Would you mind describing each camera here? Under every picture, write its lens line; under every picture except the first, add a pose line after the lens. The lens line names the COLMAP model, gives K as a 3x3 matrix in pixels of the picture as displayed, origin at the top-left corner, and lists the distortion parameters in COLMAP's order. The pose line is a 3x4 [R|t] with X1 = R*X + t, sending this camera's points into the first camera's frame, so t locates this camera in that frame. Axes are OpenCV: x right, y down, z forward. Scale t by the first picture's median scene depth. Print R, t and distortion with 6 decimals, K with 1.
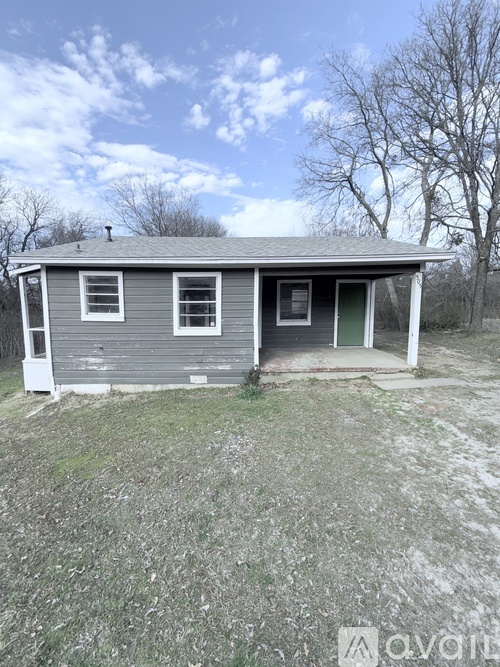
lens RADIAL K [[266.0, 0, 243.7], [0, 266.0, 330.2], [0, 0, 1]] dist [-0.006171, 0.001692]
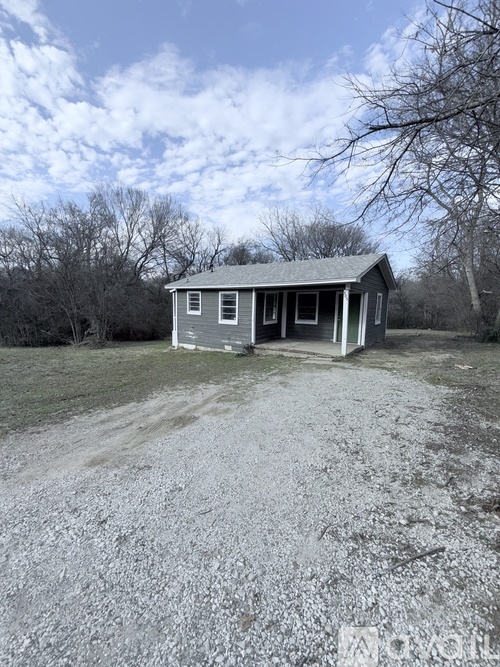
lens RADIAL K [[266.0, 0, 243.8], [0, 266.0, 331.4], [0, 0, 1]] dist [-0.006171, 0.001692]
pose [[0.805270, 0.078031, -0.587750, 1.047084], [-0.073076, 0.996806, 0.032218, 0.000510], [0.588387, 0.017006, 0.808400, -0.477065]]
